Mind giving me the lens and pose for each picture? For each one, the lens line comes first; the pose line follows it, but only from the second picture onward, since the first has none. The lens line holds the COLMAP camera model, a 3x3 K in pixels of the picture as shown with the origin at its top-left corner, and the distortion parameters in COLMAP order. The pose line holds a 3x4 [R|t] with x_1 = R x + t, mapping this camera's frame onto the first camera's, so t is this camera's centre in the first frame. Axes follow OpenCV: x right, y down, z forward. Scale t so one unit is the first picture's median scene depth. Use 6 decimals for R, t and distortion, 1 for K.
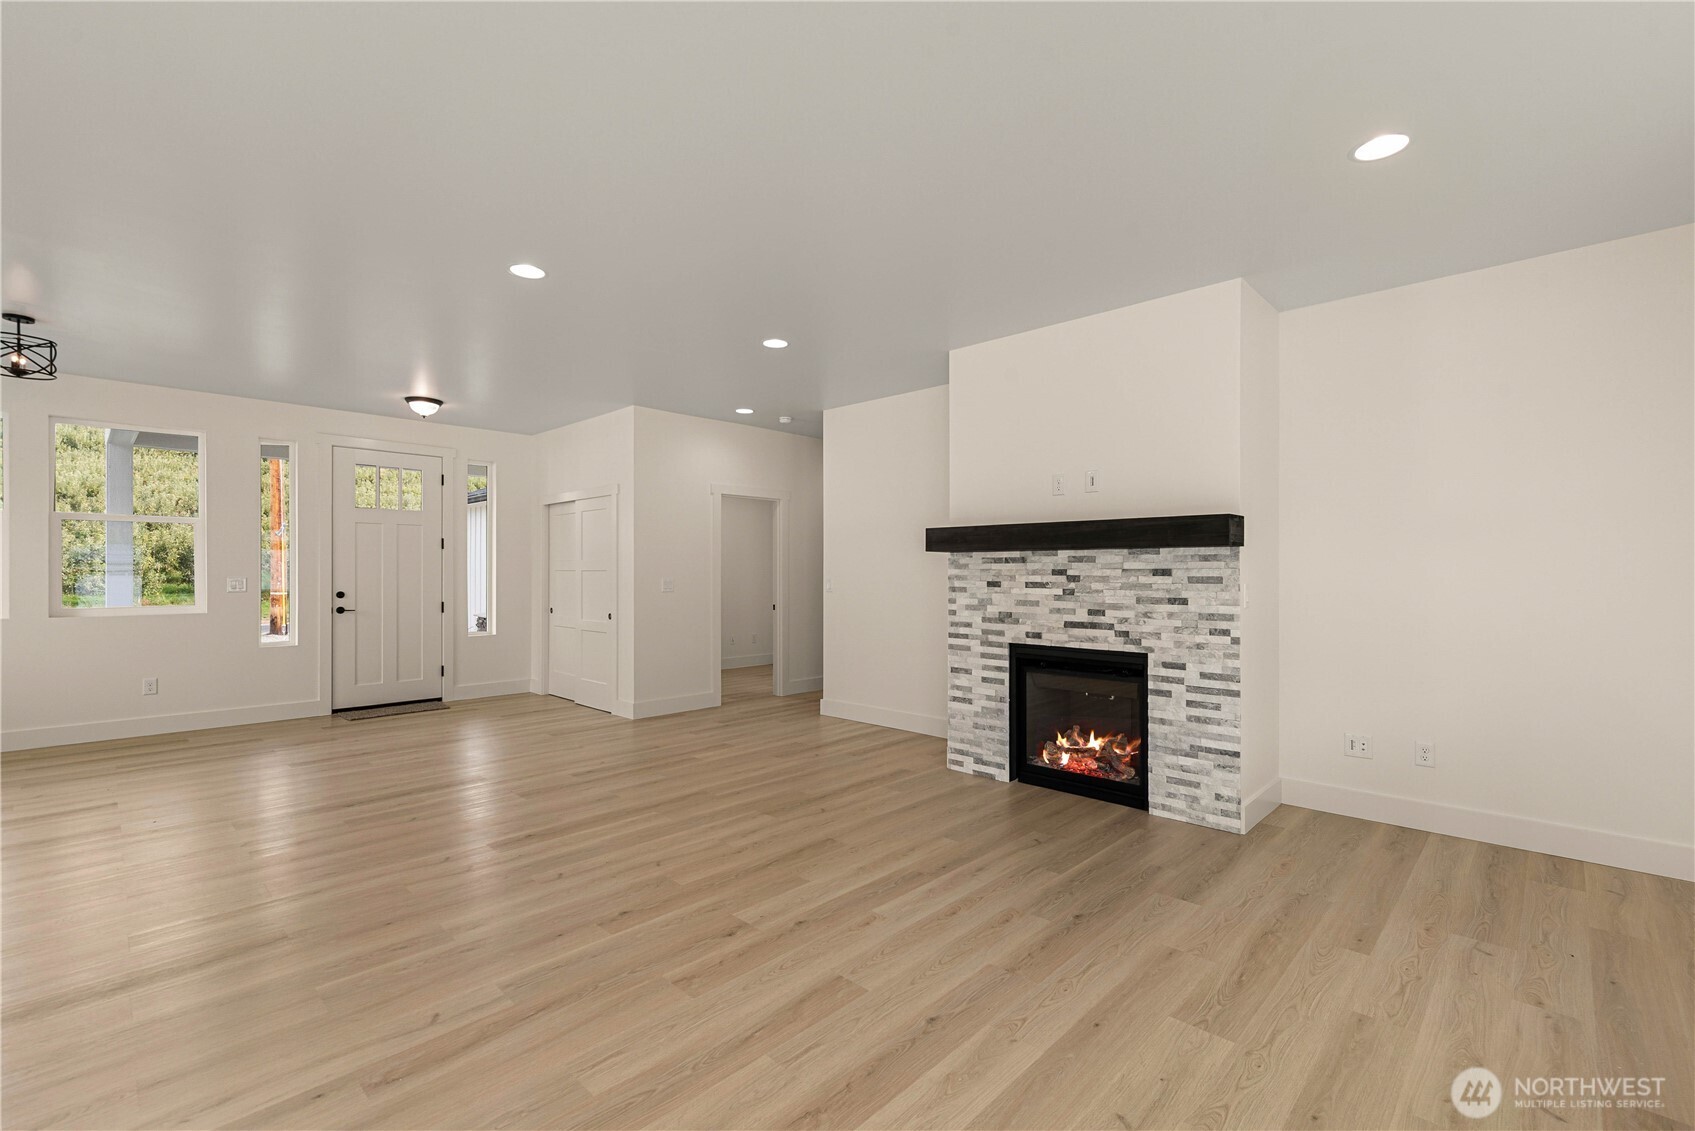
lens RADIAL K [[741.2, 0, 870.6], [0, 741.2, 573.7], [0, 0, 1]] dist [0.004816, -0.000901]
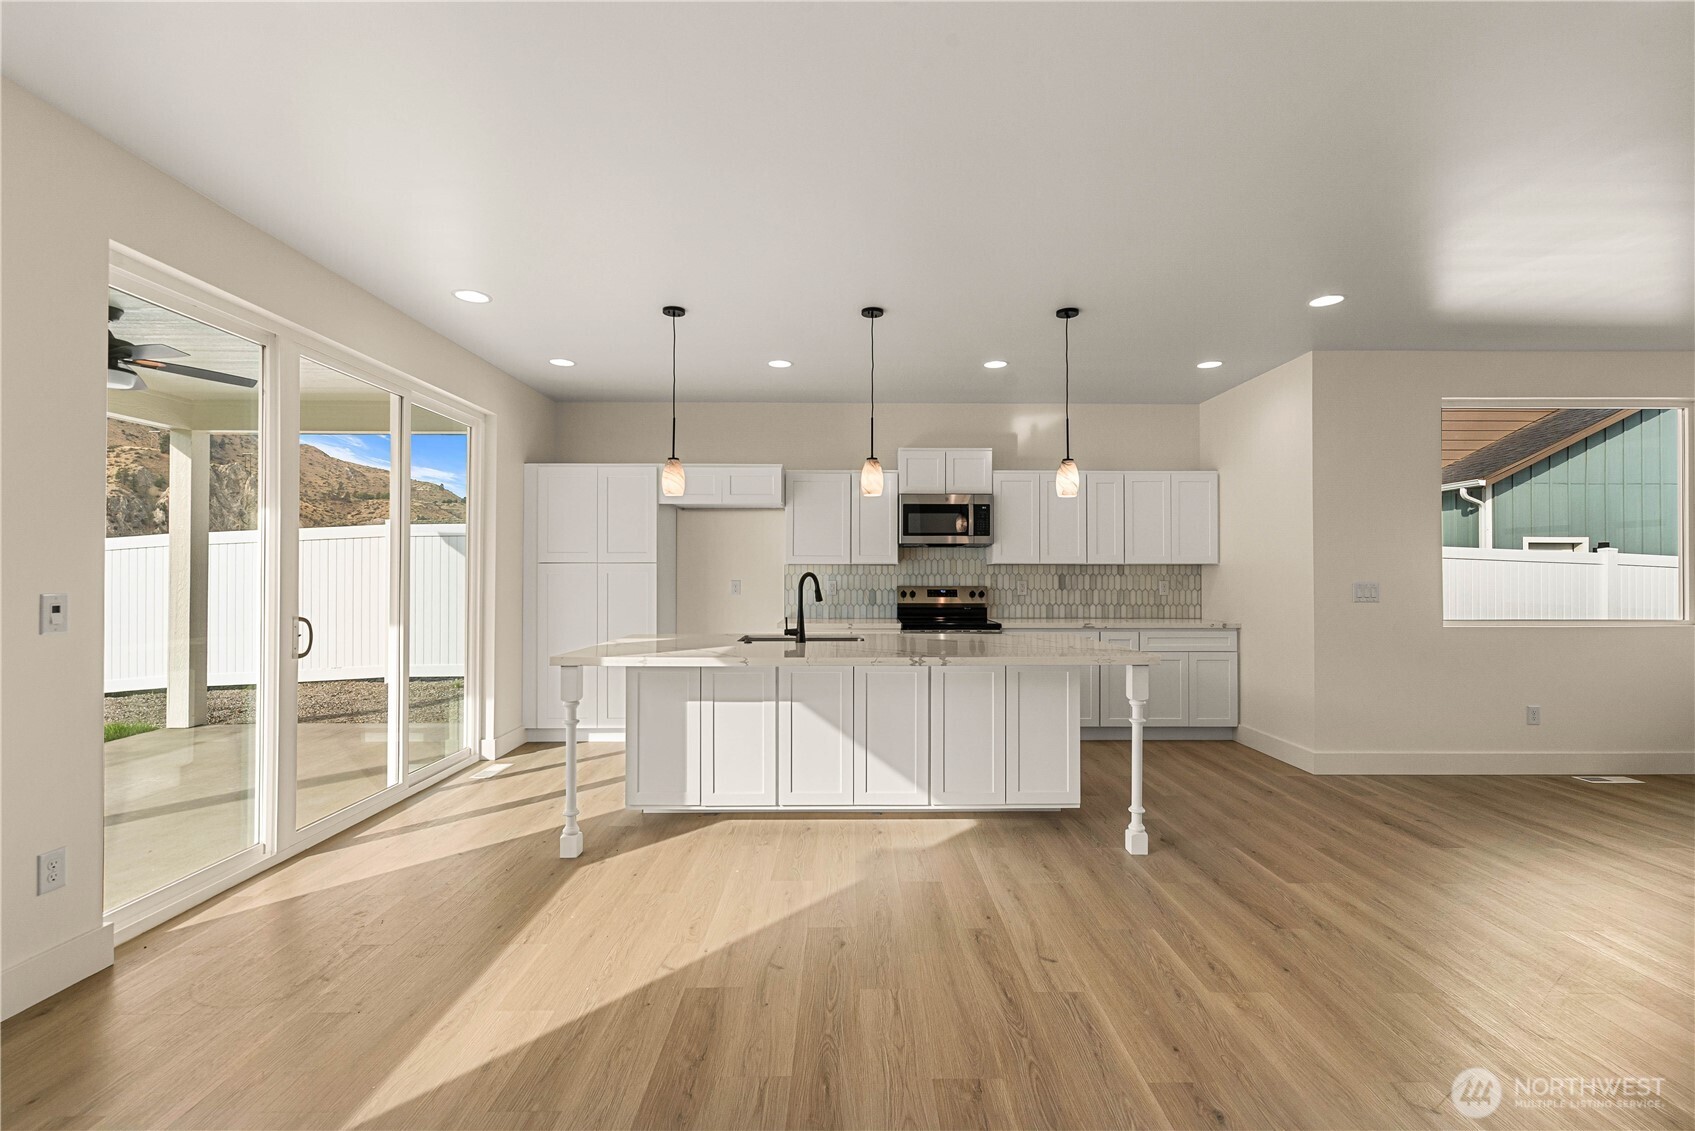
lens RADIAL K [[741.2, 0, 846.8], [0, 741.2, 570.4], [0, 0, 1]] dist [0.004816, -0.000901]
pose [[-0.730337, -0.005900, -0.683061, 0.205544], [-0.004003, 0.999982, -0.004357, -0.001331], [0.683075, -0.000448, -0.730348, 0.771716]]
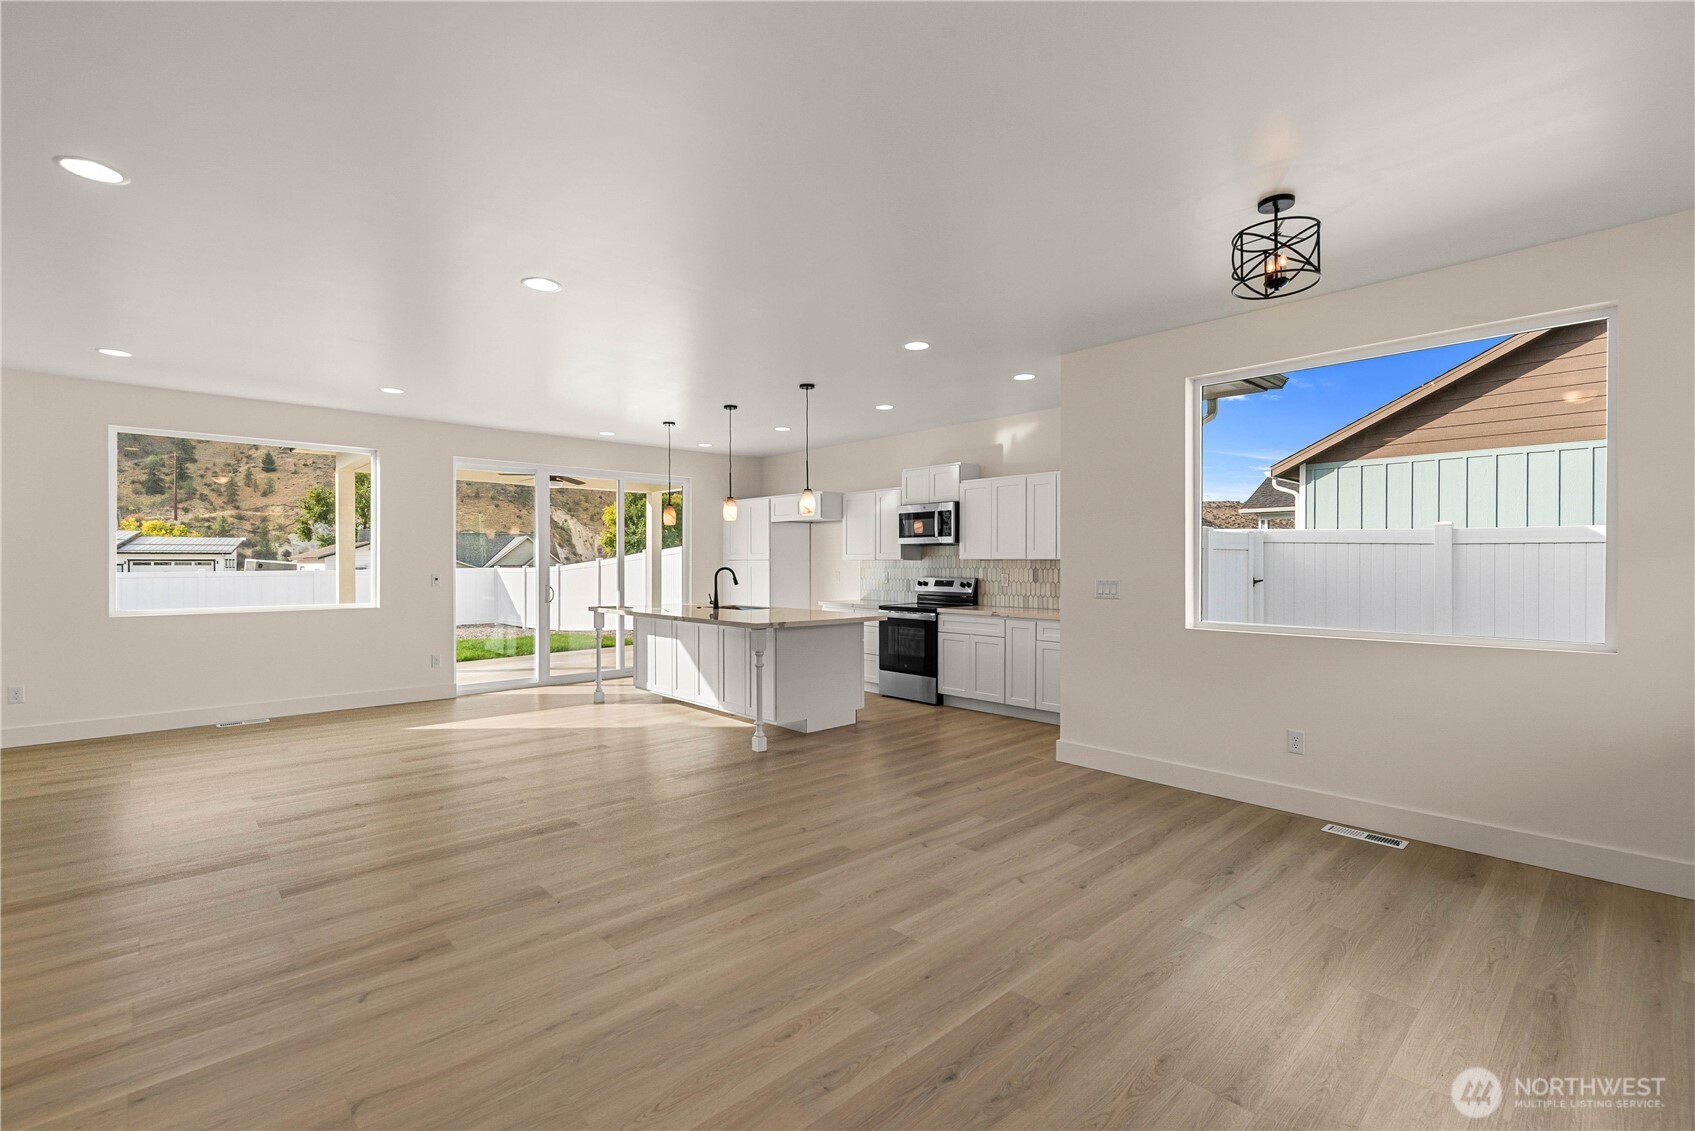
lens RADIAL K [[741.2, 0, 845.3], [0, 741.2, 568.5], [0, 0, 1]] dist [0.004816, -0.000901]
pose [[-0.997440, -0.003209, 0.071441, -0.761674], [-0.002485, 0.999945, 0.010217, -0.016082], [-0.071470, 0.010014, -0.997392, 1.578680]]
